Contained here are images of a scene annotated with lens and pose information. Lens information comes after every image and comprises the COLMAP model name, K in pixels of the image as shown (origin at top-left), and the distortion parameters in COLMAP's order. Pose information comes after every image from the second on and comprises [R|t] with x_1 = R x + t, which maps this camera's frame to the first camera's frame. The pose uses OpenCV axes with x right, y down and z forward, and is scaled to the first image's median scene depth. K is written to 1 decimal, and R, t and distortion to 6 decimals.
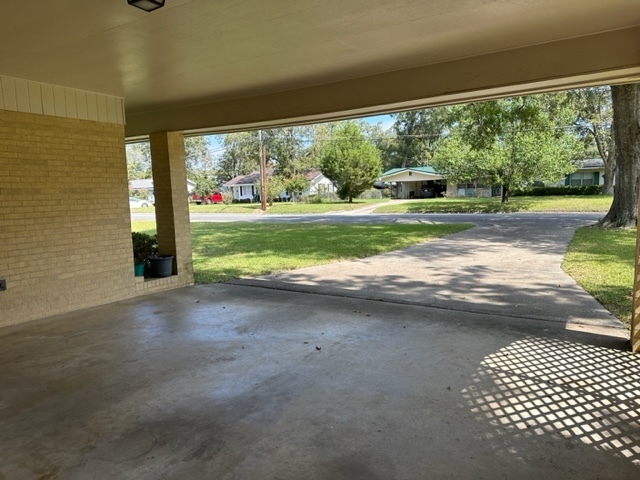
lens RADIAL K [[450.7, 0, 320.3], [0, 450.7, 240.4], [0, 0, 1]] dist [0.003960, -0.009322]
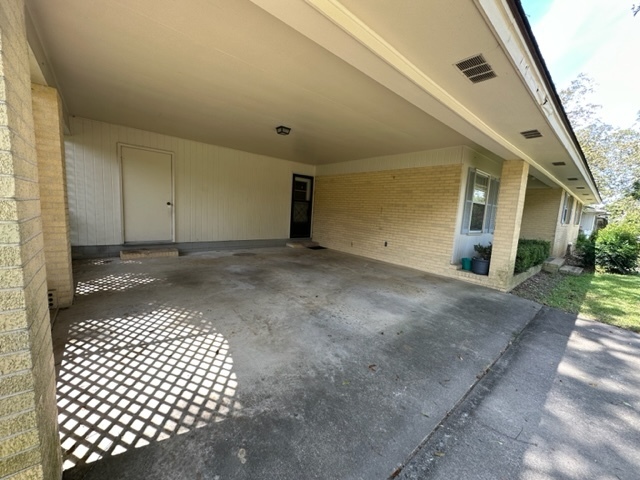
lens RADIAL K [[254.8, 0, 320.9], [0, 254.8, 238.7], [0, 0, 1]] dist [-0.001230, -0.000014]
pose [[-0.294237, 0.117680, -0.948460, 1.043578], [-0.150827, 0.974237, 0.167669, -0.161564], [0.943756, 0.192388, -0.268907, 1.607806]]
